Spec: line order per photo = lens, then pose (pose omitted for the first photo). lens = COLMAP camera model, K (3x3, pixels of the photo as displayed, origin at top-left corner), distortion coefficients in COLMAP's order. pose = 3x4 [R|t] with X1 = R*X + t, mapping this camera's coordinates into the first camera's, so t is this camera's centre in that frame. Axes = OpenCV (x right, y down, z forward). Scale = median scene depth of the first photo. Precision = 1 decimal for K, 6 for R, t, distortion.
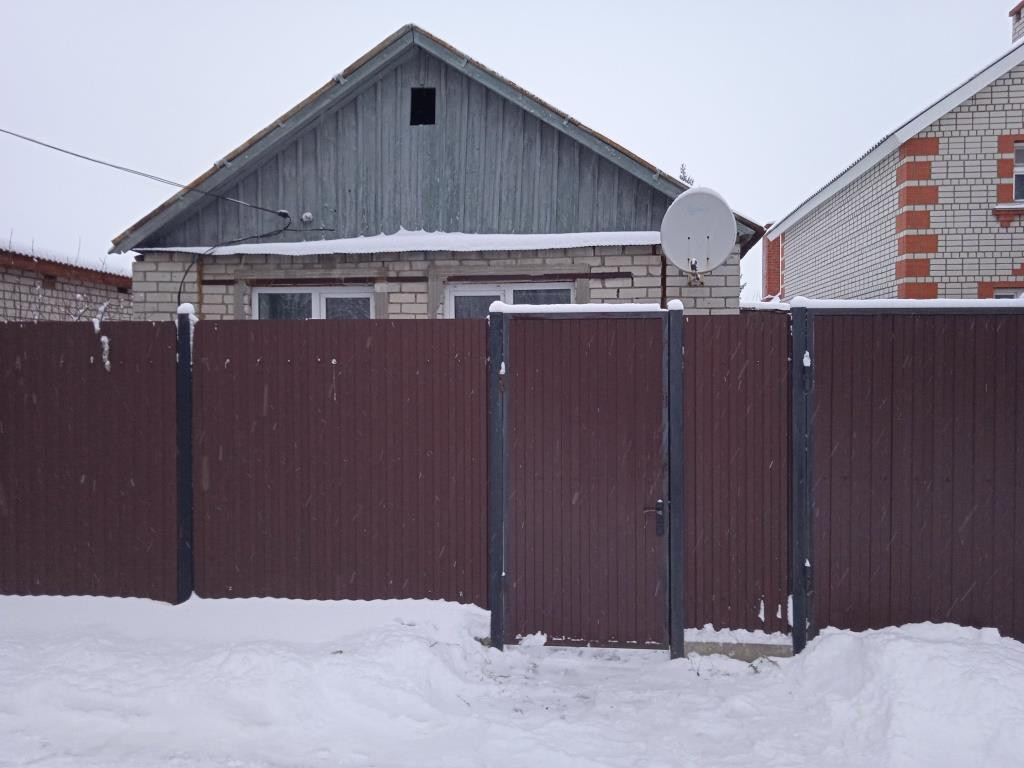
lens RADIAL K [[806.1, 0, 512.0], [0, 806.1, 384.0], [0, 0, 1]] dist [0.001249, -0.059459]
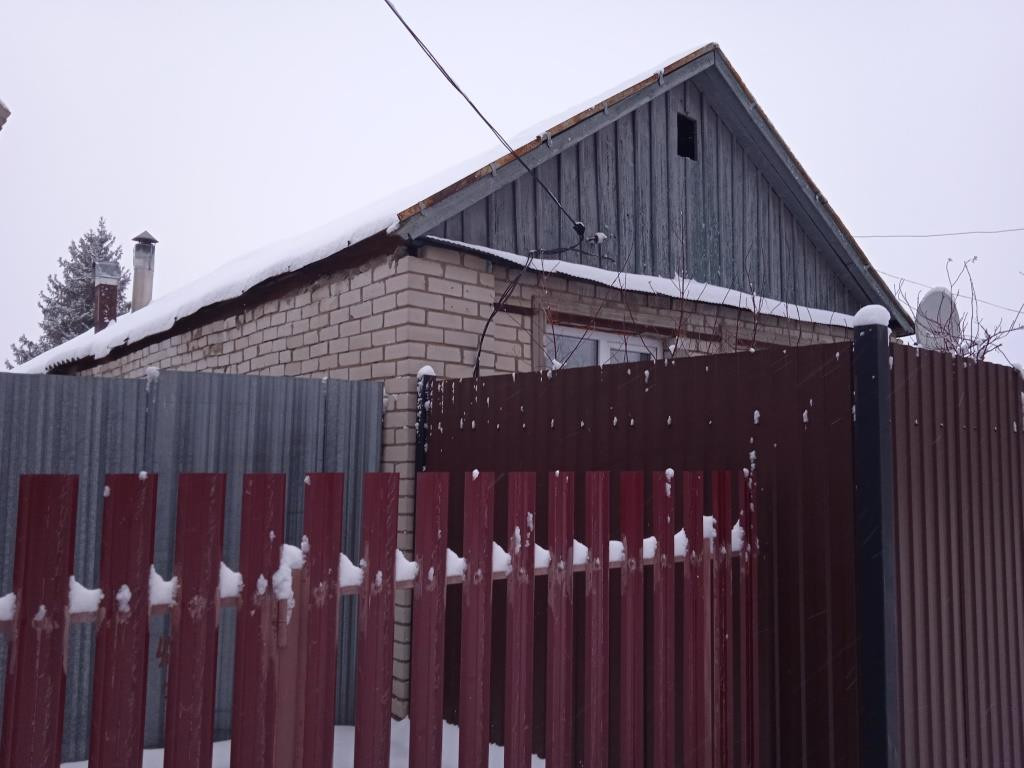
lens RADIAL K [[806.1, 0, 512.0], [0, 806.1, 384.0], [0, 0, 1]] dist [0.001249, -0.059459]
pose [[0.735282, 0.068300, 0.674312, -0.818331], [-0.005156, 0.995444, -0.095206, -0.002242], [-0.677742, 0.066526, 0.732284, 0.527454]]
